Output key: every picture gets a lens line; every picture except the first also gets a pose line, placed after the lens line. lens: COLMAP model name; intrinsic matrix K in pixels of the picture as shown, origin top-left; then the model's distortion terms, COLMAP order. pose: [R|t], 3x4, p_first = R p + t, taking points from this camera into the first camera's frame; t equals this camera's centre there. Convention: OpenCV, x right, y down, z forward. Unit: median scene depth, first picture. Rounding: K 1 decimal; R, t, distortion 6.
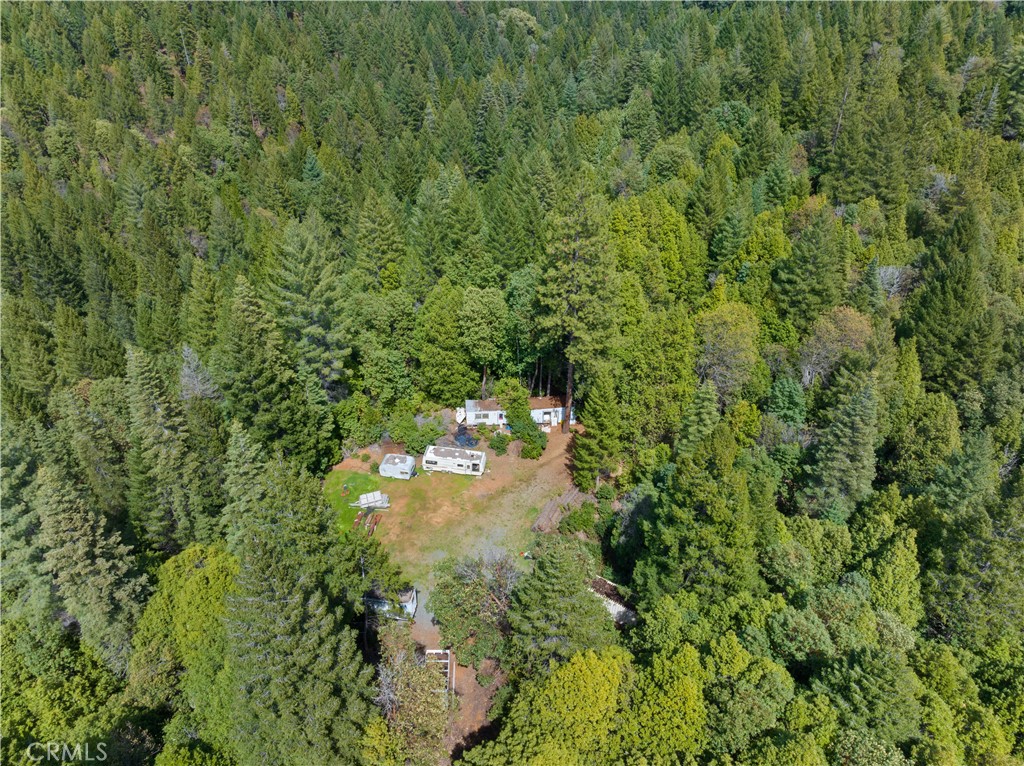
lens RADIAL K [[722.4, 0, 512.6], [0, 722.4, 383.0], [0, 0, 1]] dist [-0.046097, 0.015621]
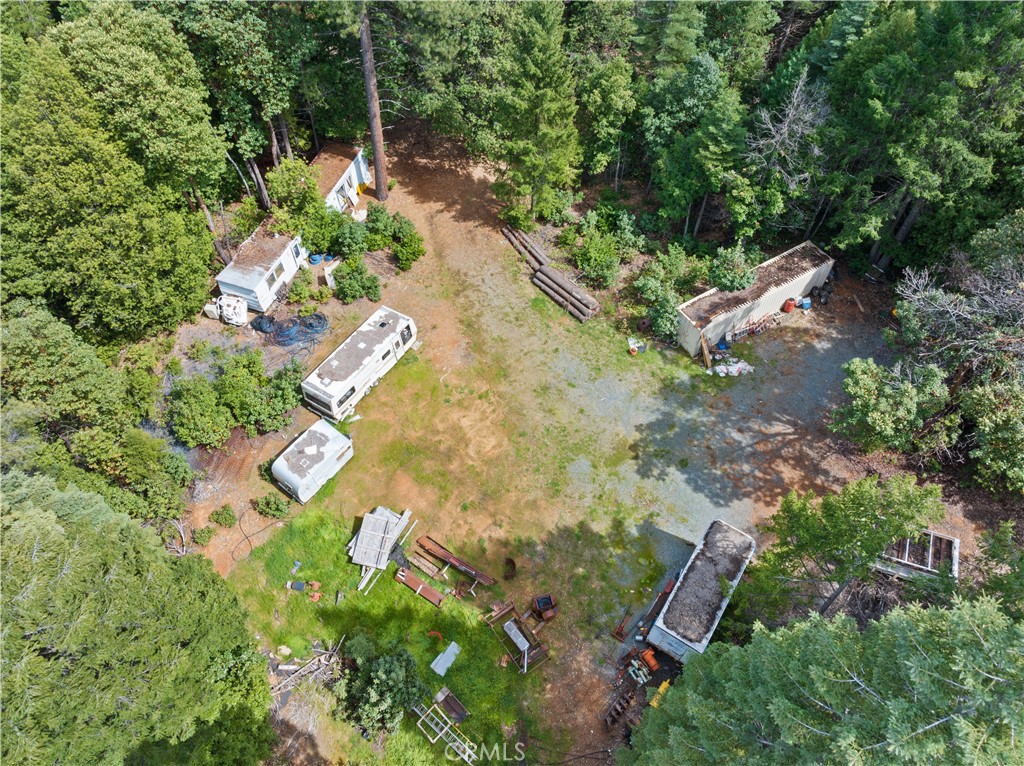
lens RADIAL K [[722.4, 0, 516.8], [0, 722.4, 385.6], [0, 0, 1]] dist [-0.046097, 0.015621]
pose [[0.391323, -0.751573, 0.531041, -0.313645], [0.487966, 0.658720, 0.572693, -0.110783], [-0.780228, 0.035022, 0.624515, 0.613677]]
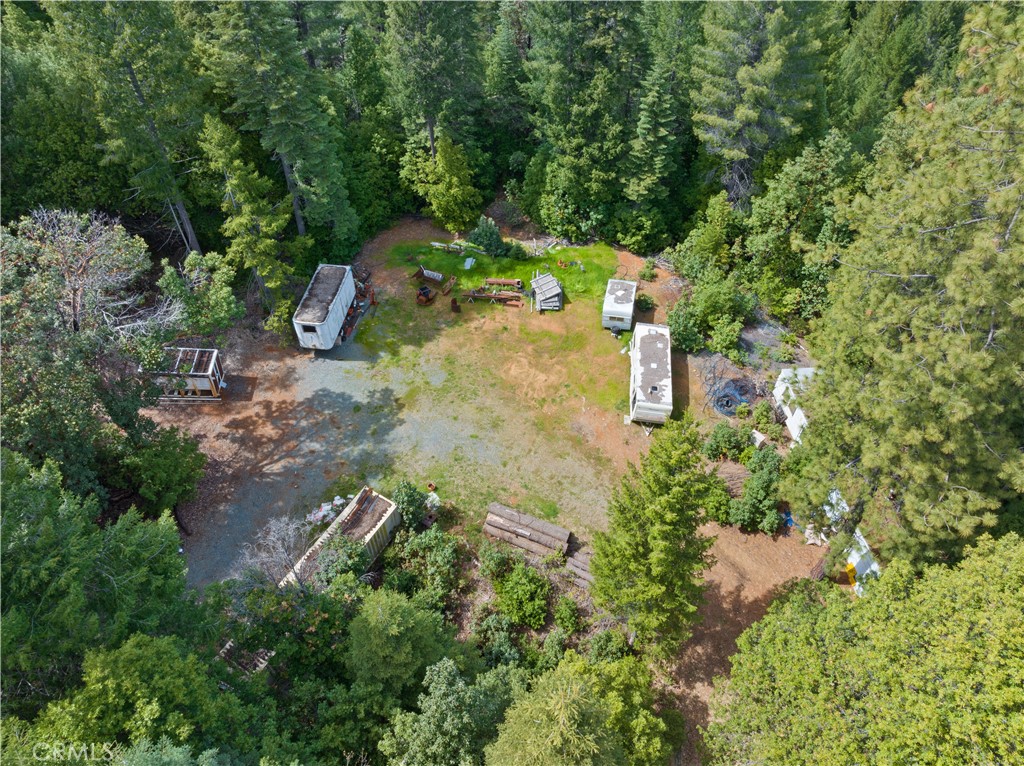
lens RADIAL K [[722.4, 0, 510.4], [0, 722.4, 380.8], [0, 0, 1]] dist [-0.046097, 0.015621]
pose [[0.049322, 0.733477, -0.677922, 0.292001], [-0.541742, 0.589875, 0.598801, -0.160928], [0.839096, 0.337725, 0.426450, 0.678724]]
